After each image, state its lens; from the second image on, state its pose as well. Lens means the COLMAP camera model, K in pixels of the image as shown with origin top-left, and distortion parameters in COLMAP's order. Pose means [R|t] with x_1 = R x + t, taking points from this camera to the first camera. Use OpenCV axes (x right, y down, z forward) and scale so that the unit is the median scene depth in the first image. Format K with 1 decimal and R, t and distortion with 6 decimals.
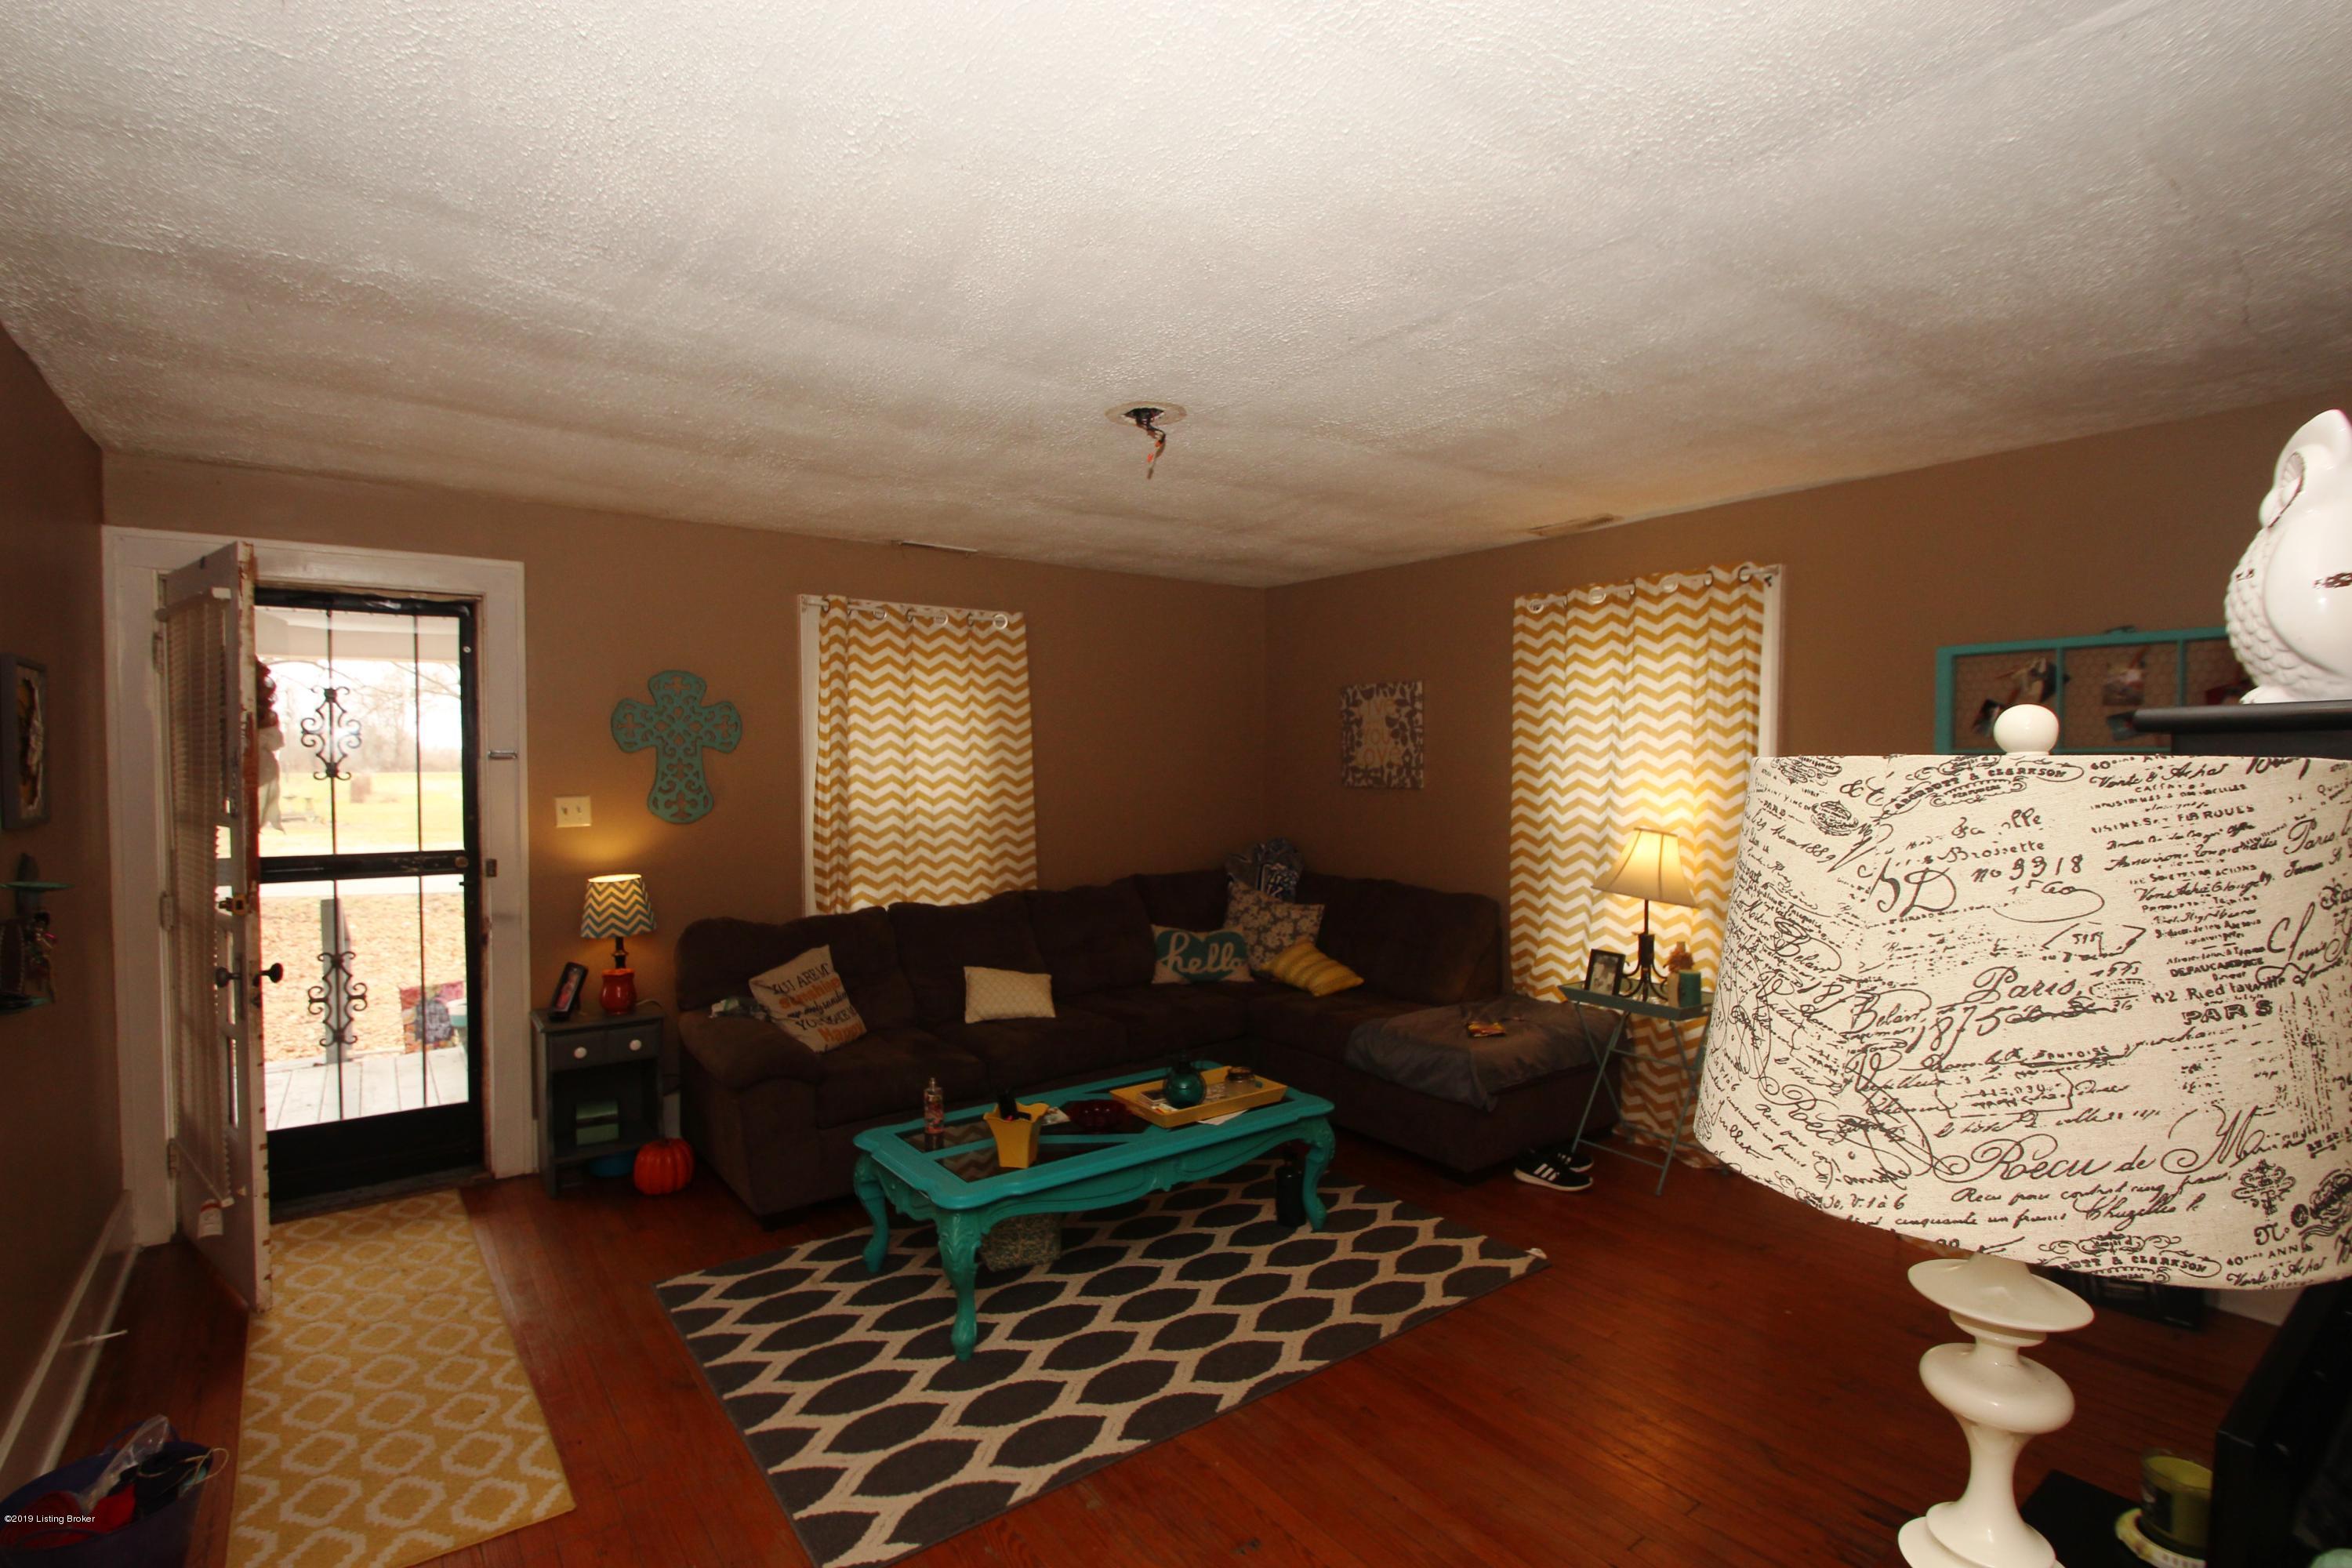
lens RADIAL K [[1103.5, 0, 1187.4], [0, 1103.5, 792.3], [0, 0, 1]] dist [-0.001050, -0.010352]
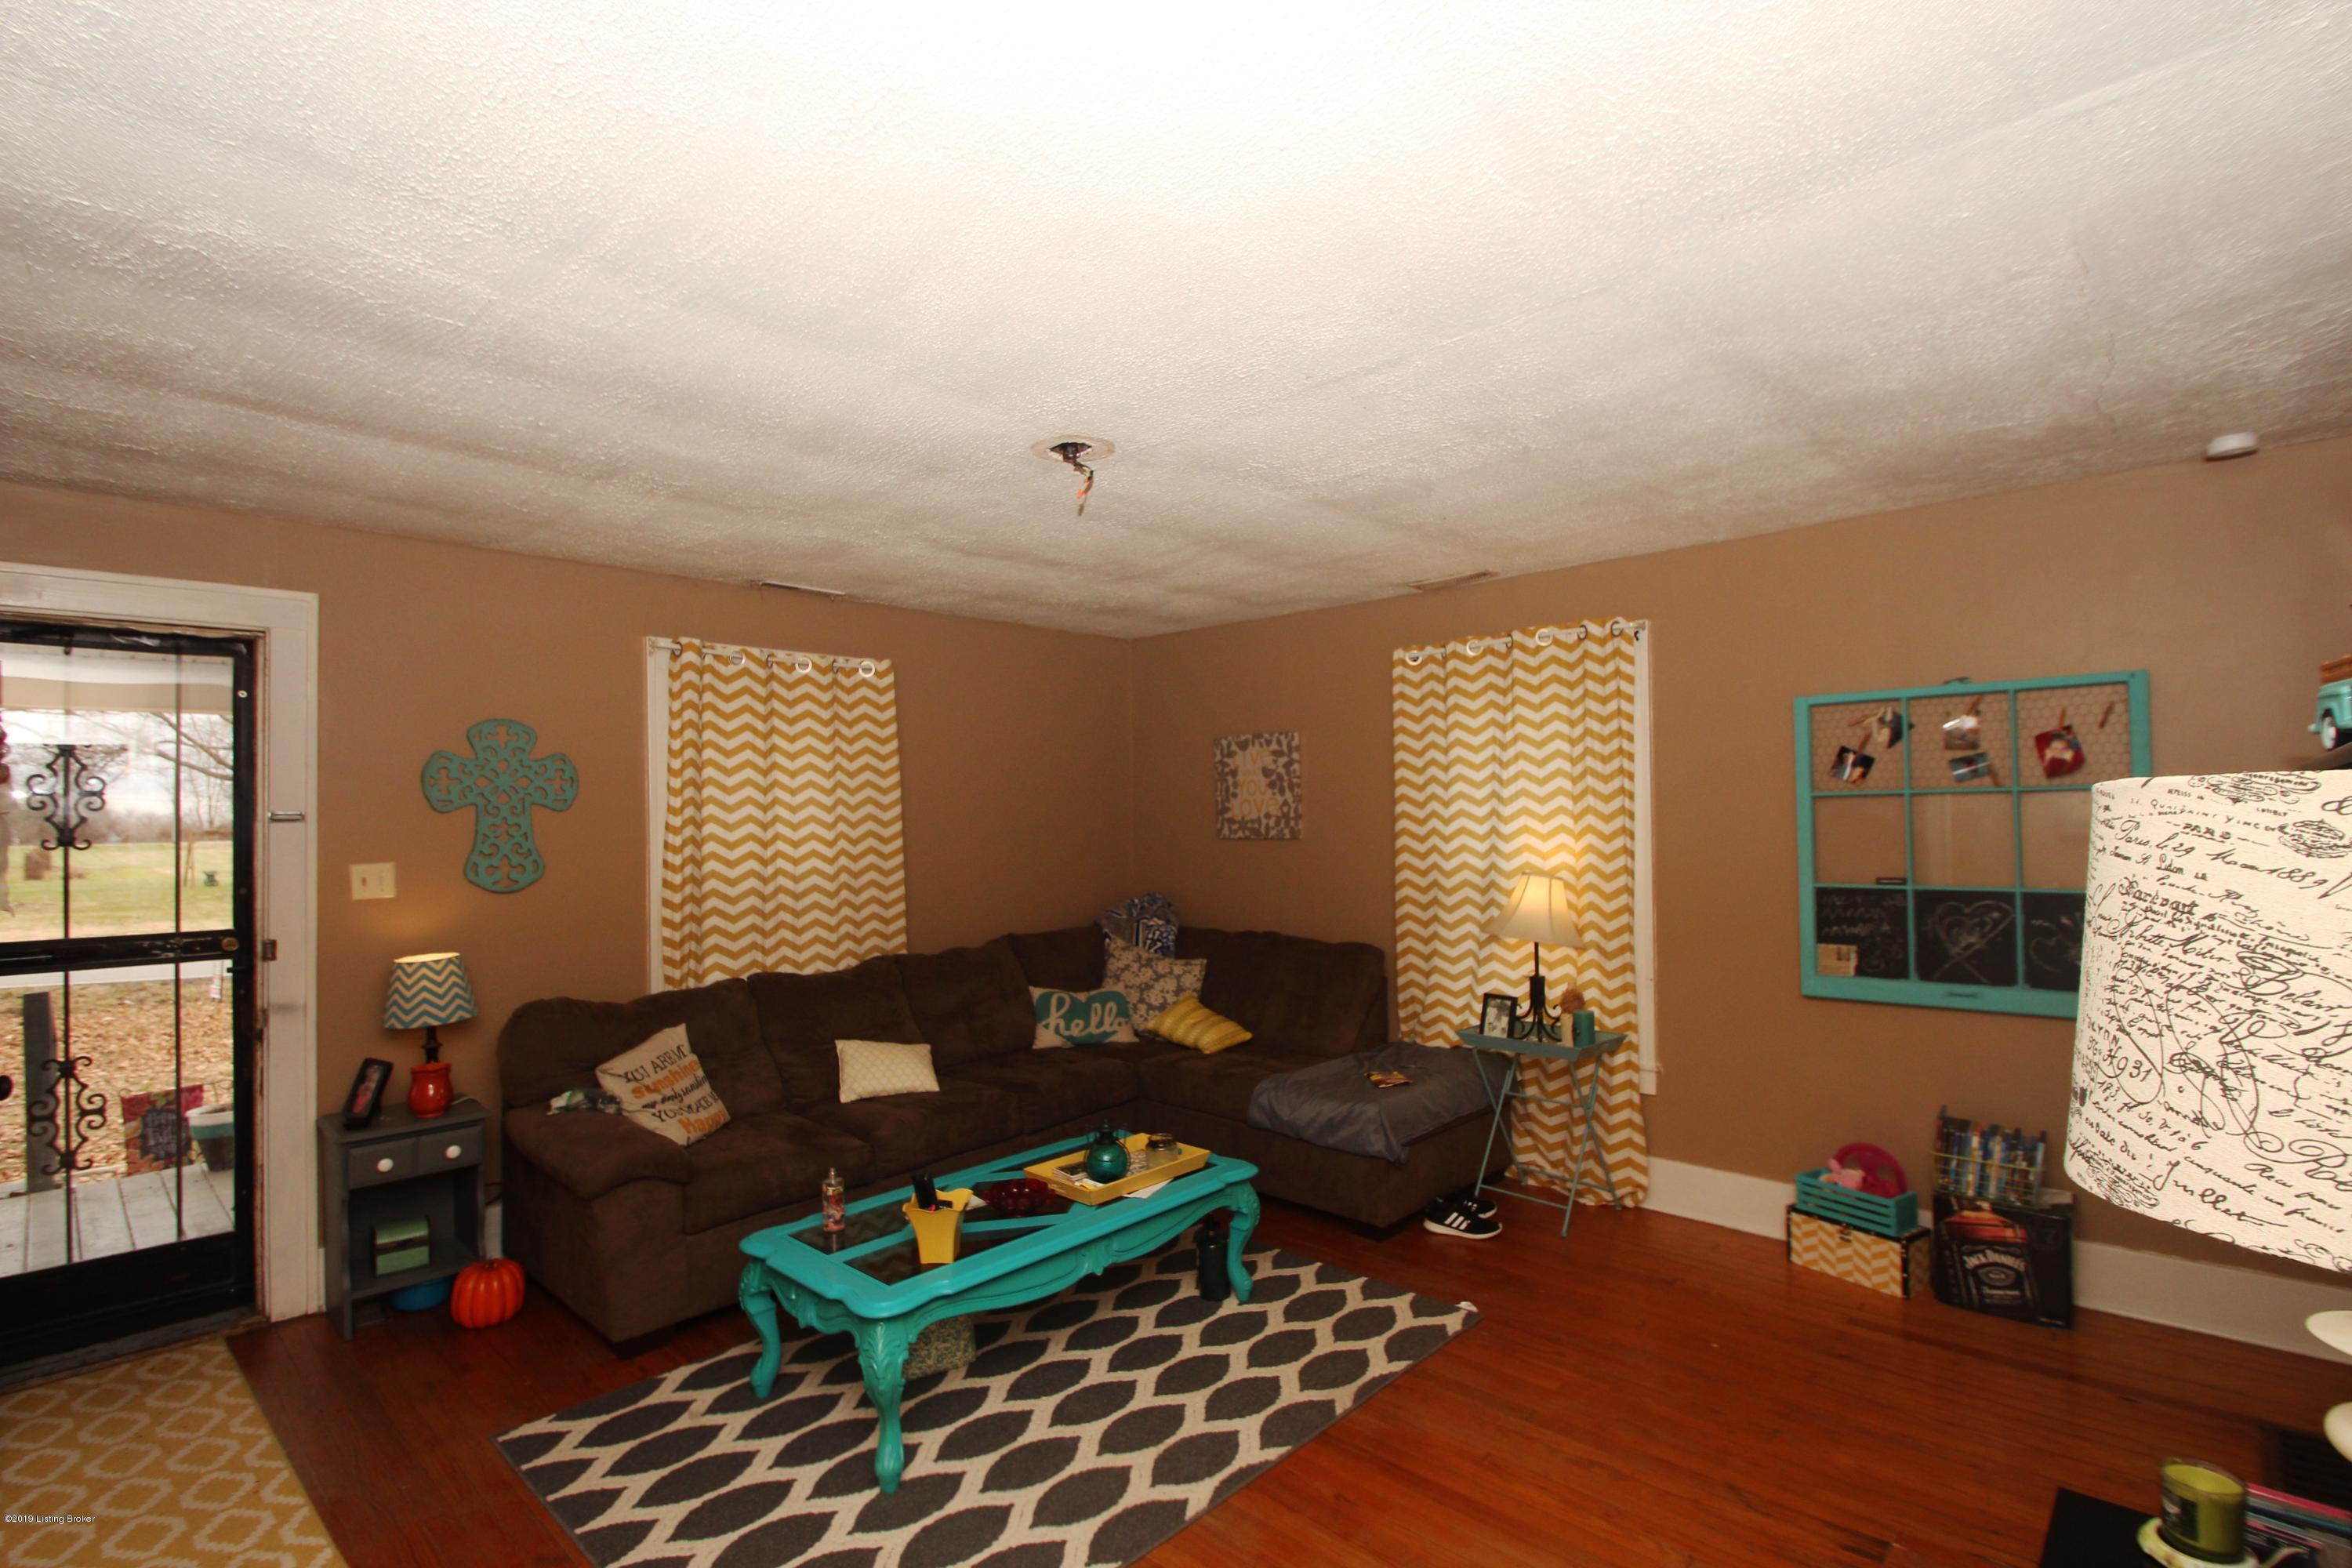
lens RADIAL K [[1103.5, 0, 1197.5], [0, 1103.5, 790.0], [0, 0, 1]] dist [-0.001050, -0.010352]
pose [[0.985360, -0.010229, 0.170178, -0.083730], [0.019027, 0.998560, -0.050153, 0.001939], [-0.169420, 0.052657, 0.984136, 0.048179]]
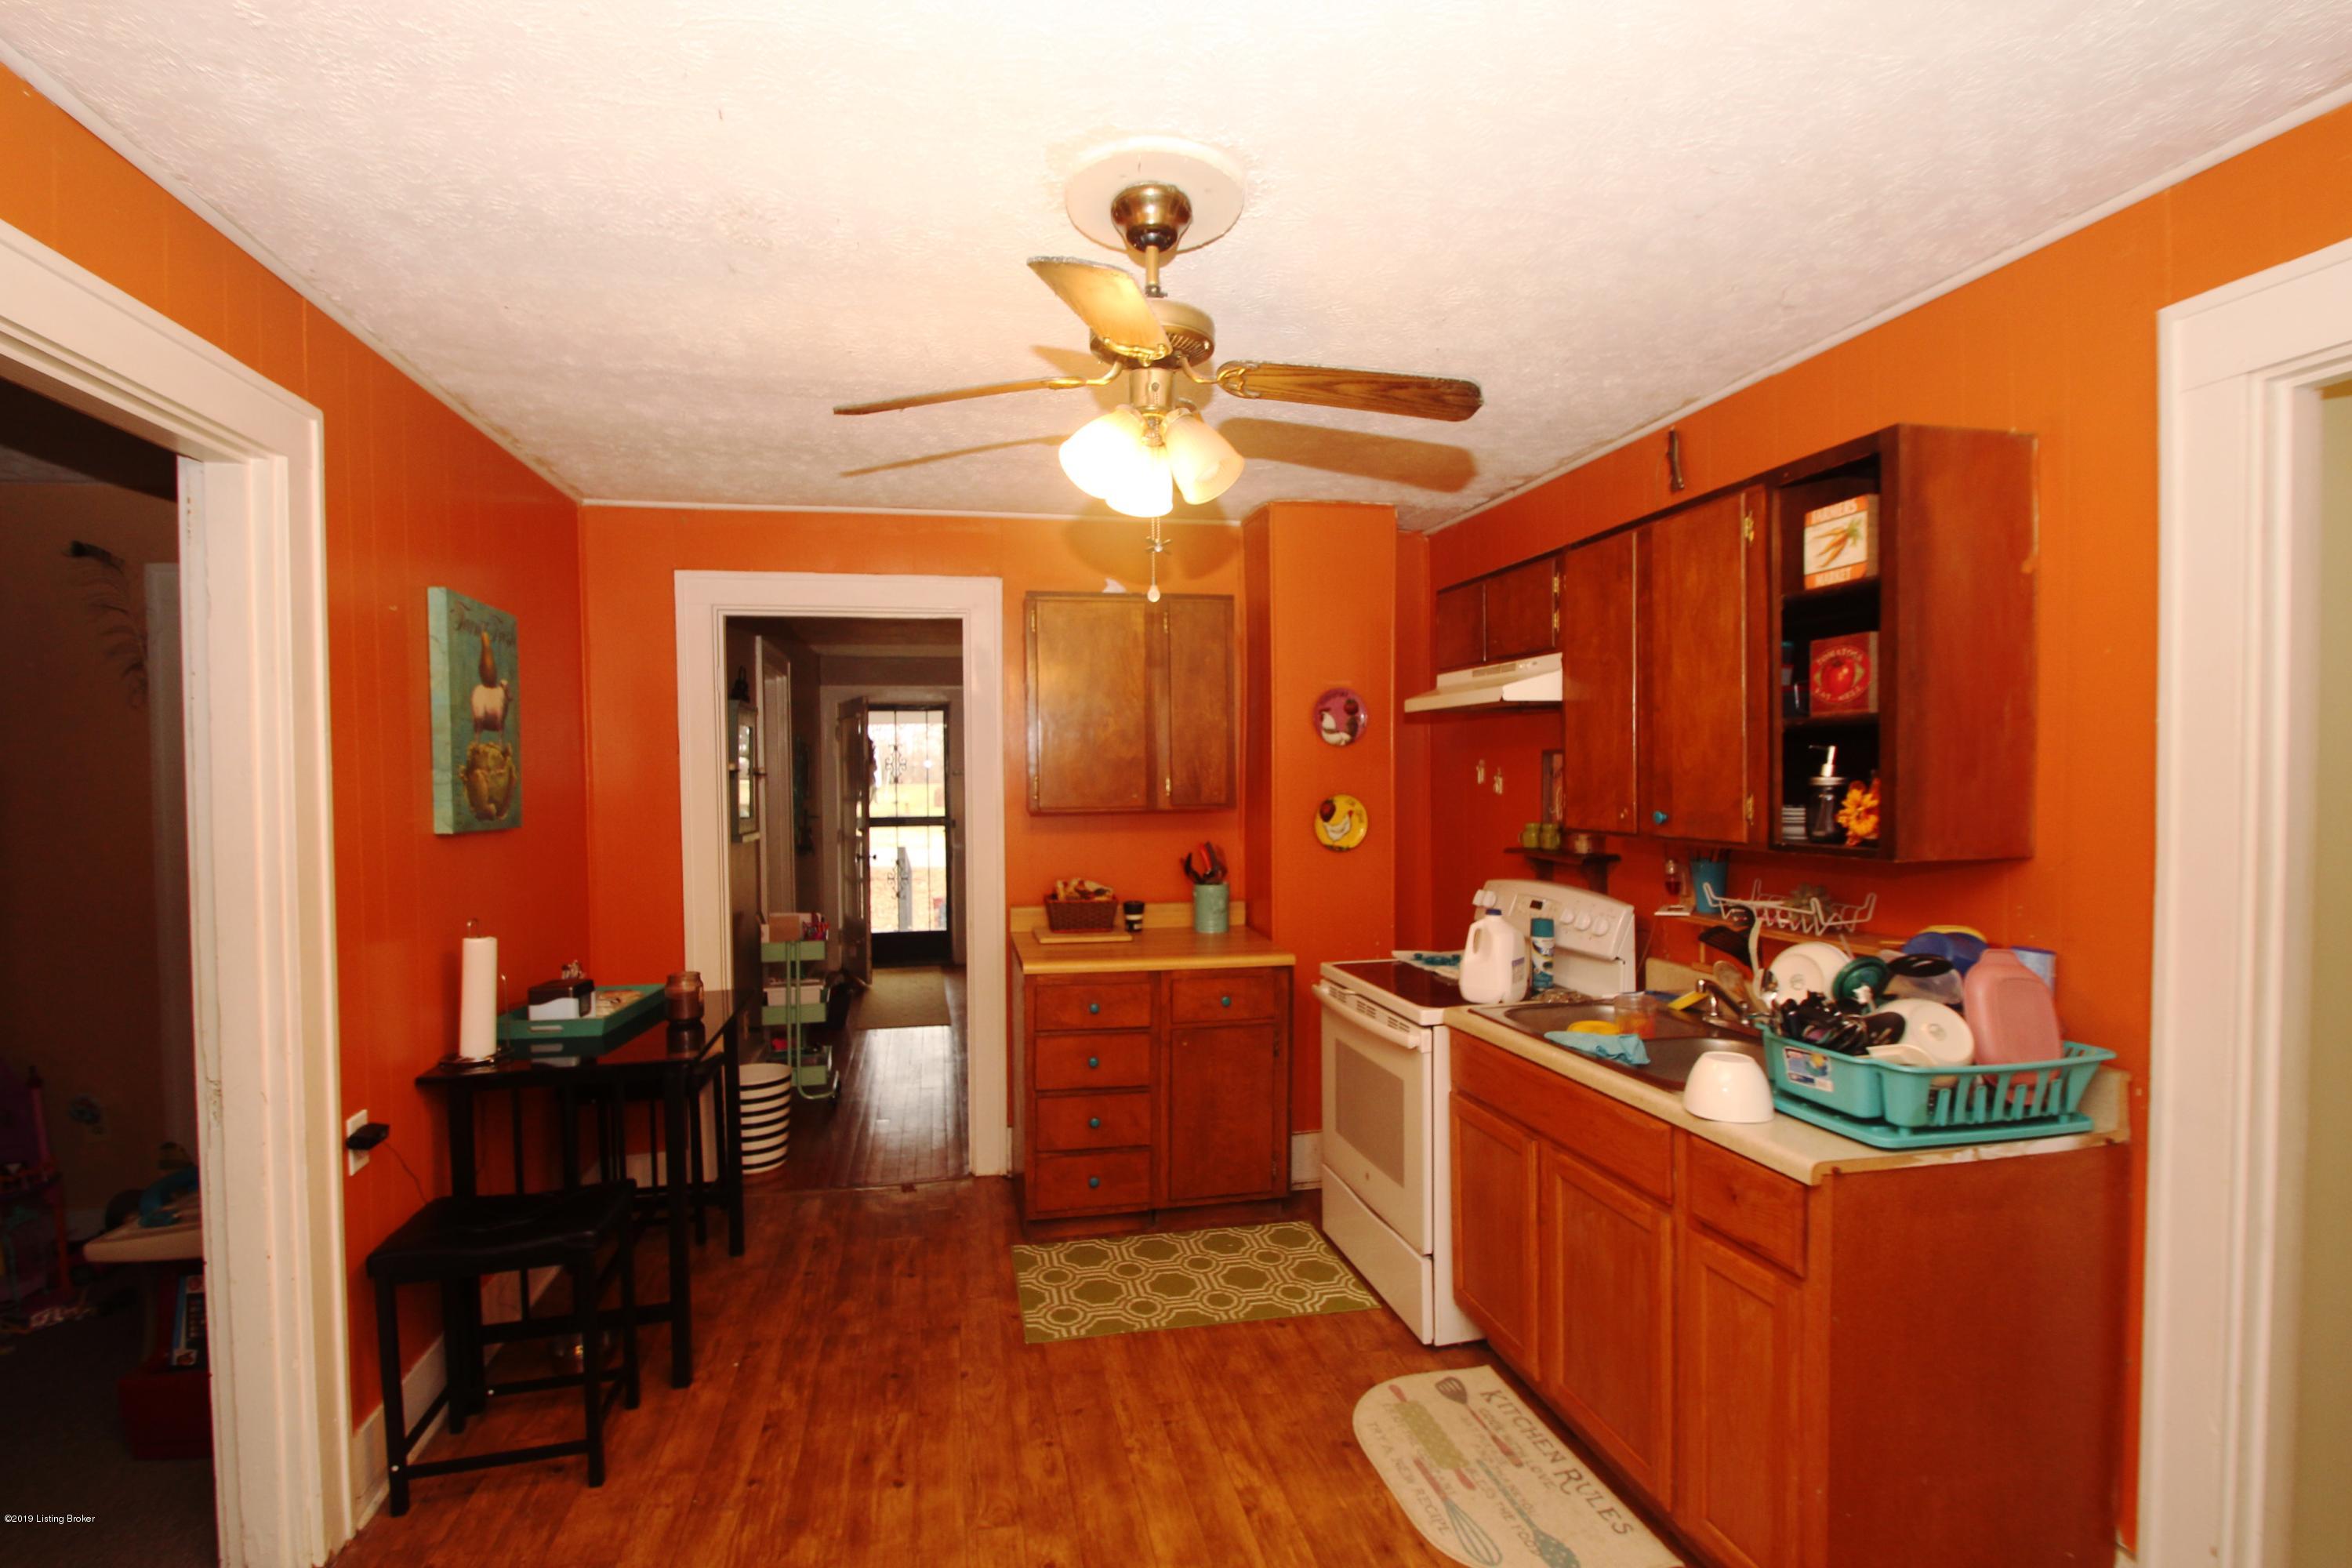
lens RADIAL K [[1103.5, 0, 1165.5], [0, 1103.5, 794.8], [0, 0, 1]] dist [-0.001050, -0.010352]
pose [[0.902040, -0.002925, -0.431642, 0.746017], [-0.000380, 0.999971, -0.007572, 0.028469], [0.431652, 0.006995, 0.902013, -0.860349]]
